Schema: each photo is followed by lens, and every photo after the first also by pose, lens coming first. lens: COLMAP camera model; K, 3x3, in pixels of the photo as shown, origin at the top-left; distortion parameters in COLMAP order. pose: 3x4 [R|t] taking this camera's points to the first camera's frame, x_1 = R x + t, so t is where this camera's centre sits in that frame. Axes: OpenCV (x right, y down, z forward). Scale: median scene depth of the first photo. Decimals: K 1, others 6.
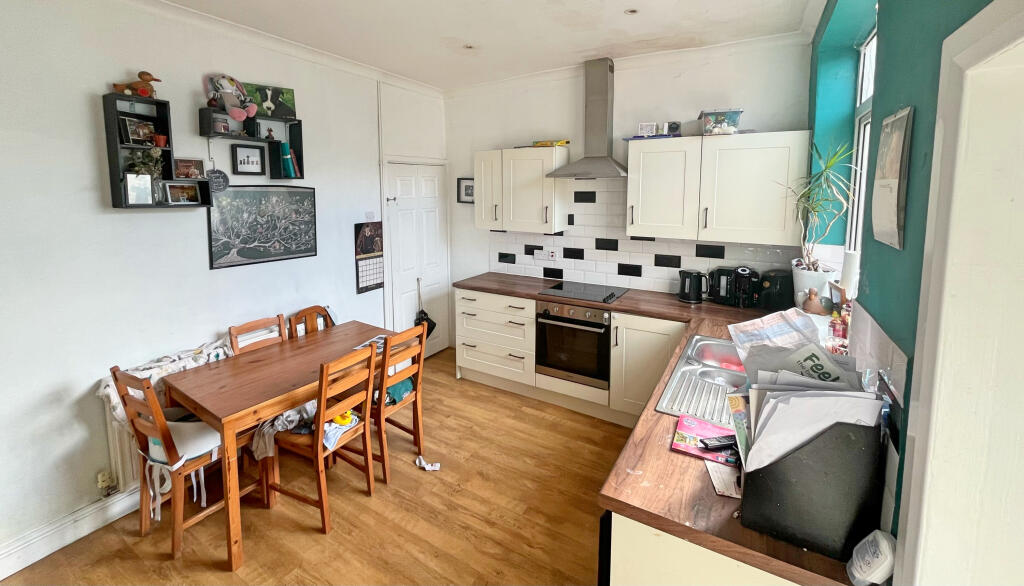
lens RADIAL K [[417.8, 0, 516.5], [0, 417.8, 229.7], [0, 0, 1]] dist [0.003333, 0.000098]
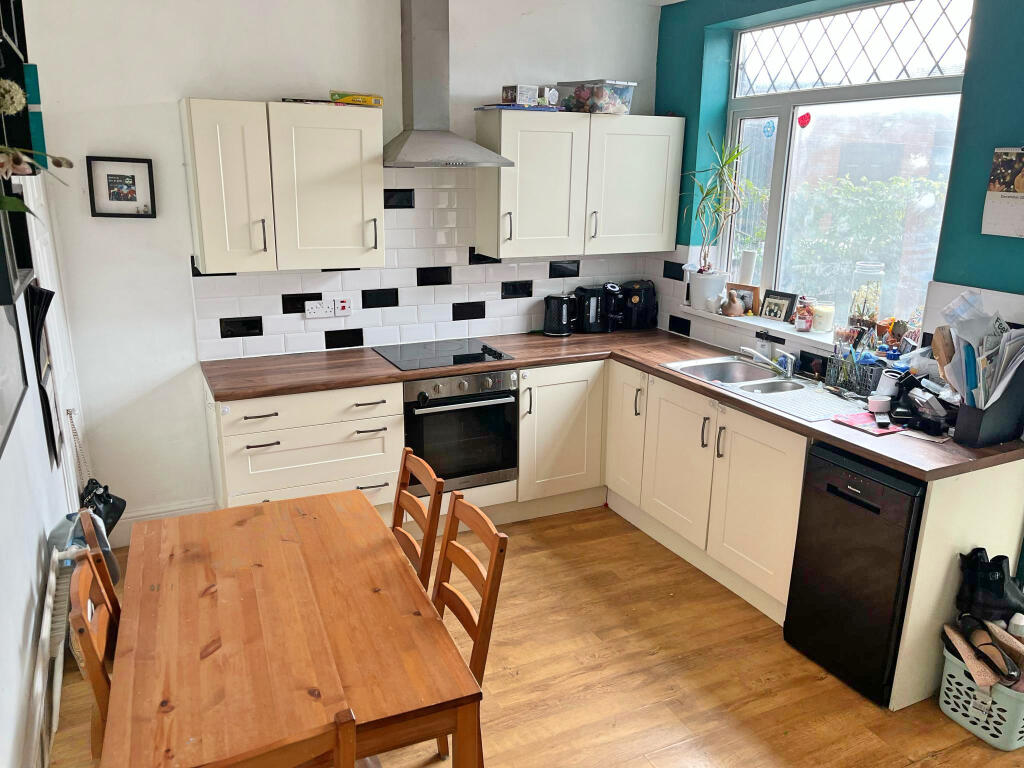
lens RADIAL K [[777.0, 0, 510.3], [0, 777.0, 383.5], [0, 0, 1]] dist [0.030291, -0.014937]
pose [[0.551659, -0.216949, 0.805360, -0.706545], [0.068354, 0.974091, 0.215581, -0.052057], [-0.831264, -0.063878, 0.552195, 0.253267]]
